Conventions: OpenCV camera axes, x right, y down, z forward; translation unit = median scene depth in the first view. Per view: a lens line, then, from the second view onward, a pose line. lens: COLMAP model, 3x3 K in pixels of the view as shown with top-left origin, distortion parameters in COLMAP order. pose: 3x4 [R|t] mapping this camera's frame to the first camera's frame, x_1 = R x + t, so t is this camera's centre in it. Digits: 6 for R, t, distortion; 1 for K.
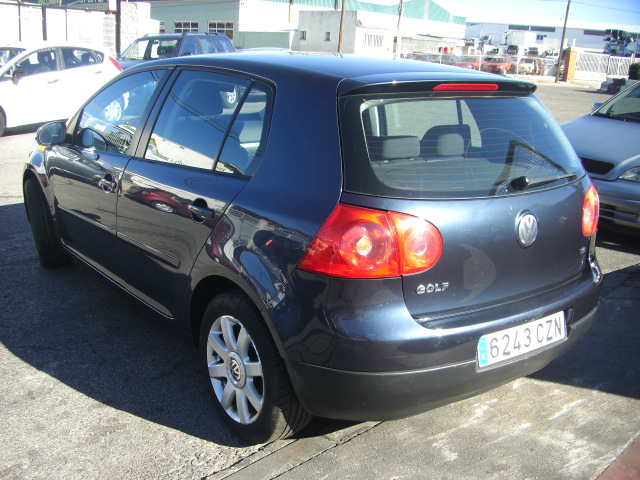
lens RADIAL K [[715.2, 0, 296.7], [0, 715.2, 295.6], [0, 0, 1]] dist [-0.143051, 0.009845]
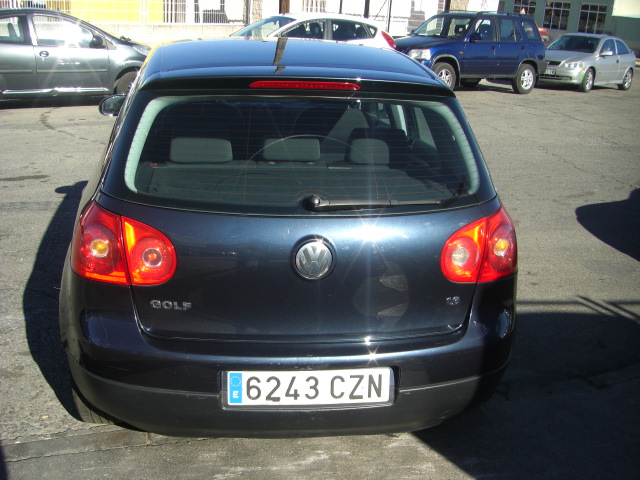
lens RADIAL K [[715.2, 0, 296.7], [0, 715.2, 295.6], [0, 0, 1]] dist [-0.143051, 0.009845]
pose [[0.875203, 0.190306, -0.444751, 0.658849], [-0.175535, 0.981642, 0.074612, -0.106895], [0.450785, 0.012768, 0.892541, 0.227292]]
